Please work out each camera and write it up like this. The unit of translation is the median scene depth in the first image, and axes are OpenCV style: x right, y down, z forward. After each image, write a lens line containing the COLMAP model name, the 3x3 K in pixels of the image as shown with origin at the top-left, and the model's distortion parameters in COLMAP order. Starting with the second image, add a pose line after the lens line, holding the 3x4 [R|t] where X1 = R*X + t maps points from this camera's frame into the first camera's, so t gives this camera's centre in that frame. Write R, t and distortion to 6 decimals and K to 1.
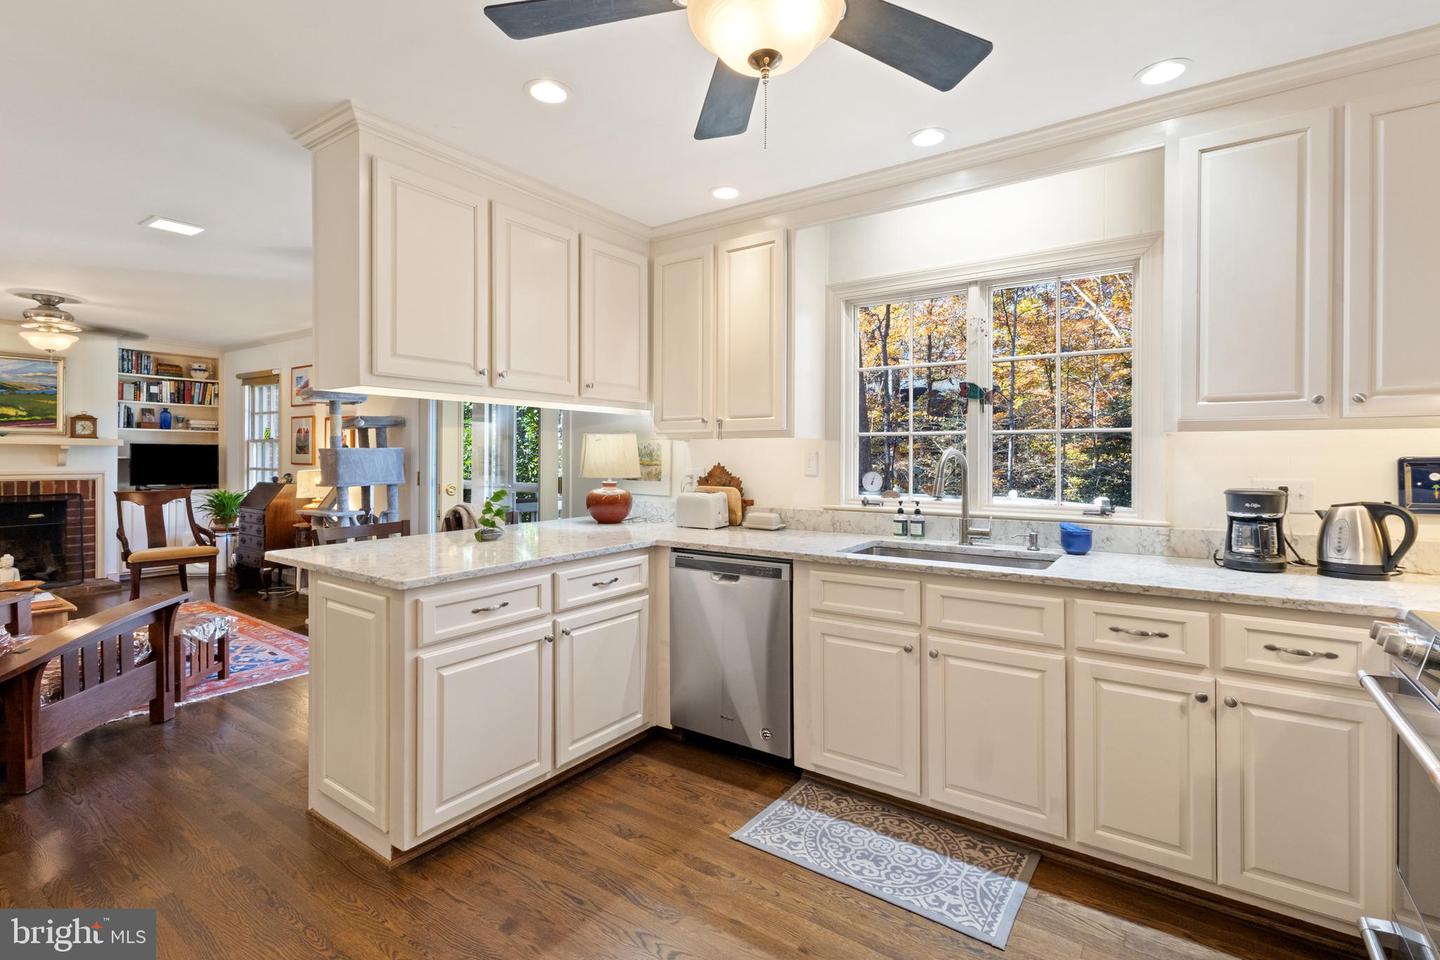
lens RADIAL K [[683.5, 0, 732.3], [0, 683.5, 461.6], [0, 0, 1]] dist [0.009470, 0.000035]
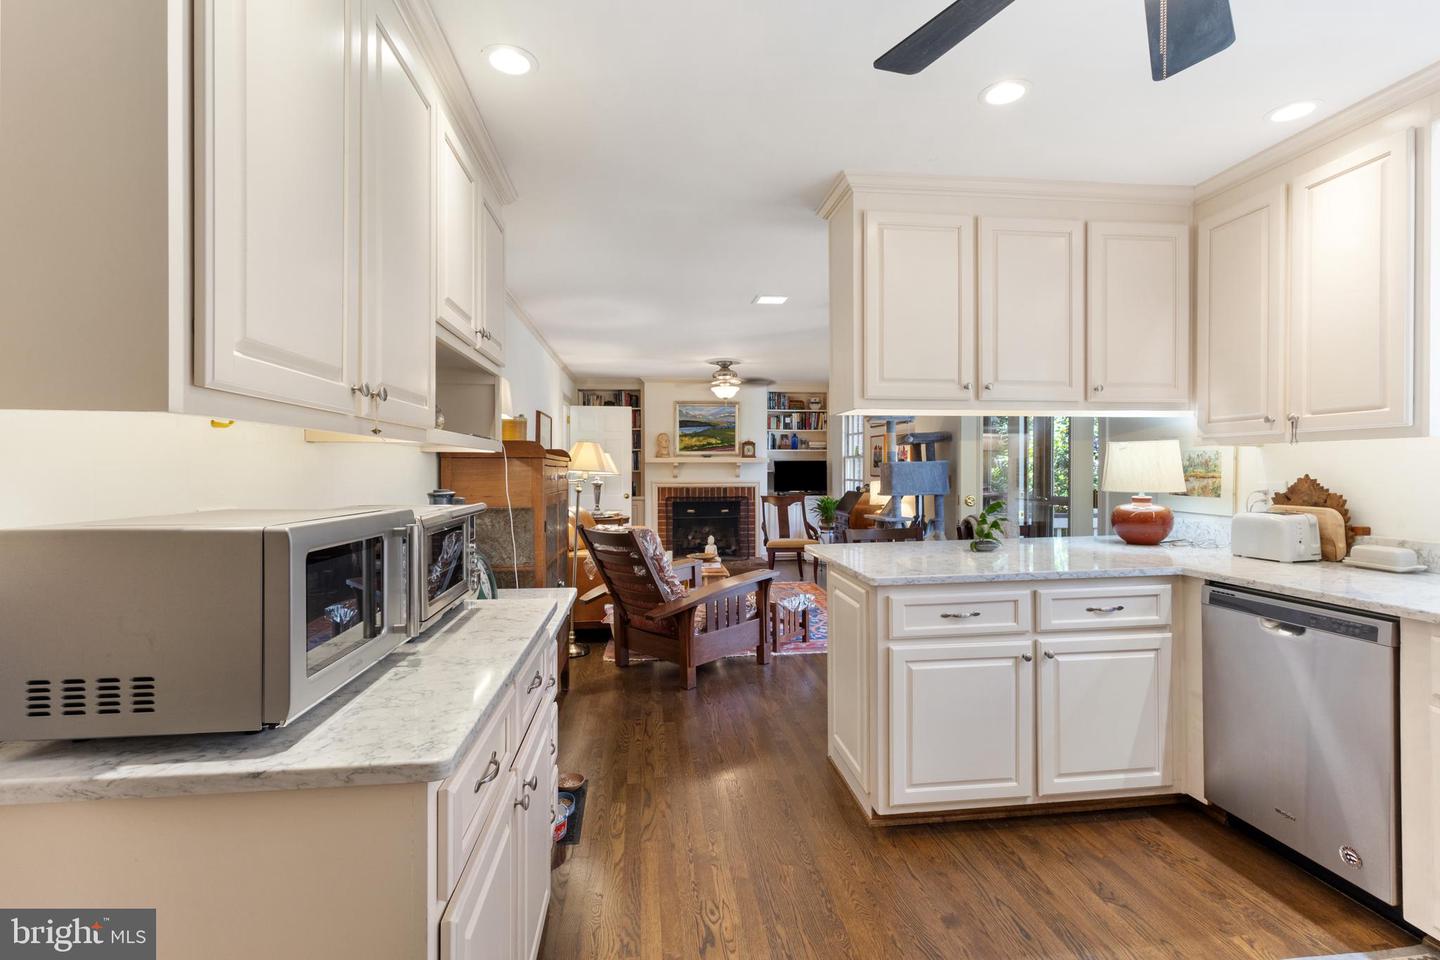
lens RADIAL K [[683.5, 0, 717.0], [0, 683.5, 477.3], [0, 0, 1]] dist [0.009470, 0.000035]
pose [[0.664113, 0.002446, -0.747628, 0.135431], [0.001261, 0.999990, 0.004392, 0.000586], [0.747631, -0.003860, 0.664103, 0.031499]]
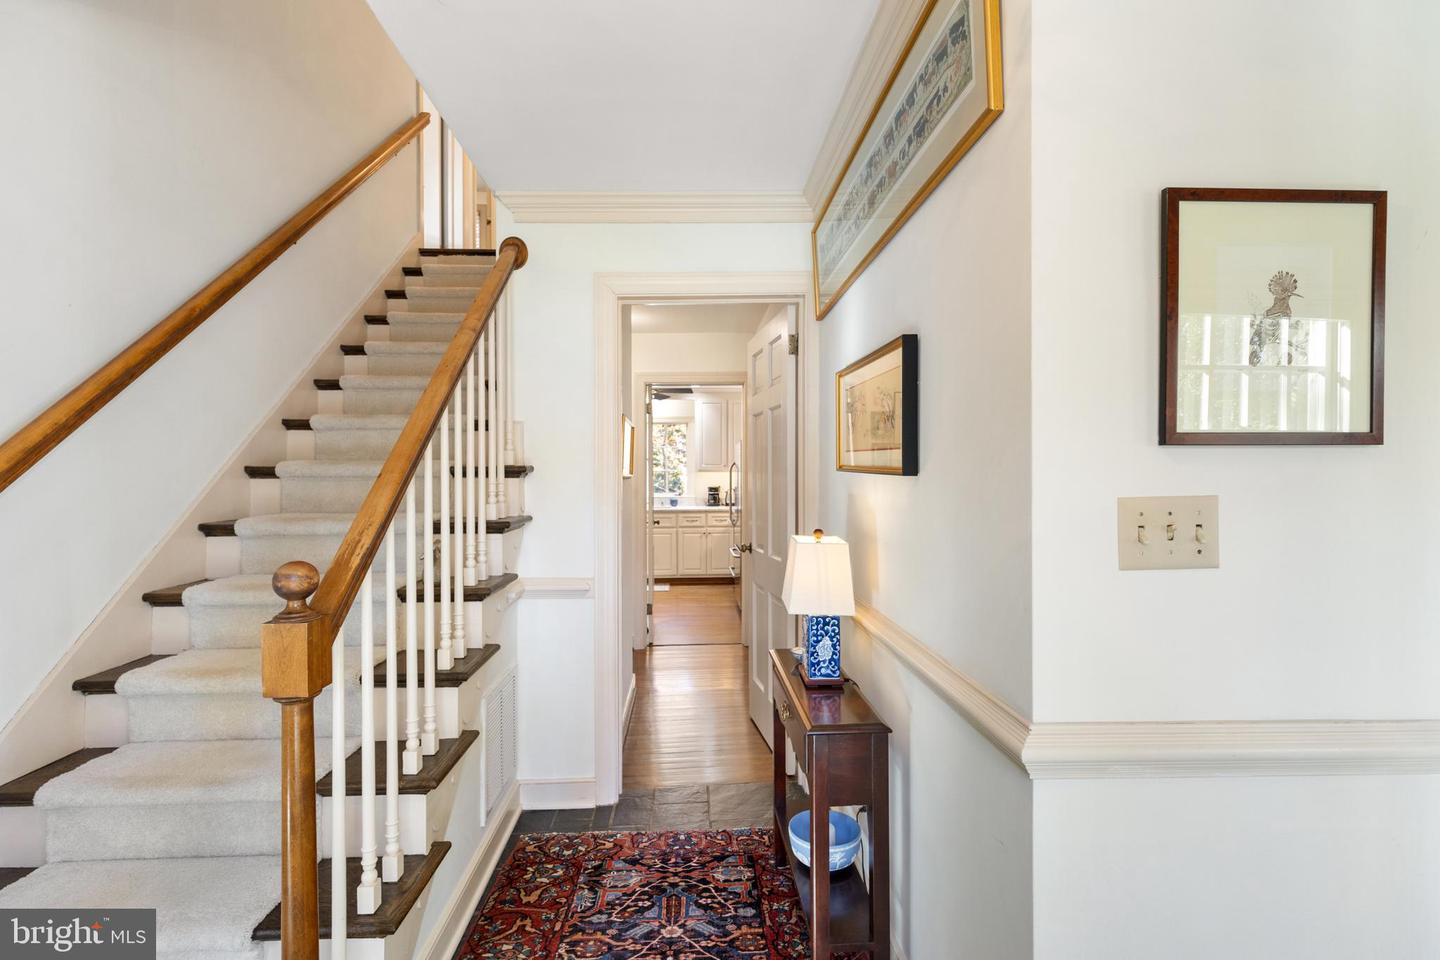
lens RADIAL K [[683.5, 0, 718.3], [0, 683.5, 482.5], [0, 0, 1]] dist [0.009470, 0.000035]
pose [[0.794671, -0.008270, 0.606984, -1.229539], [0.006983, 0.999966, 0.004482, -0.001980], [-0.607001, 0.000677, 0.794701, -1.640063]]
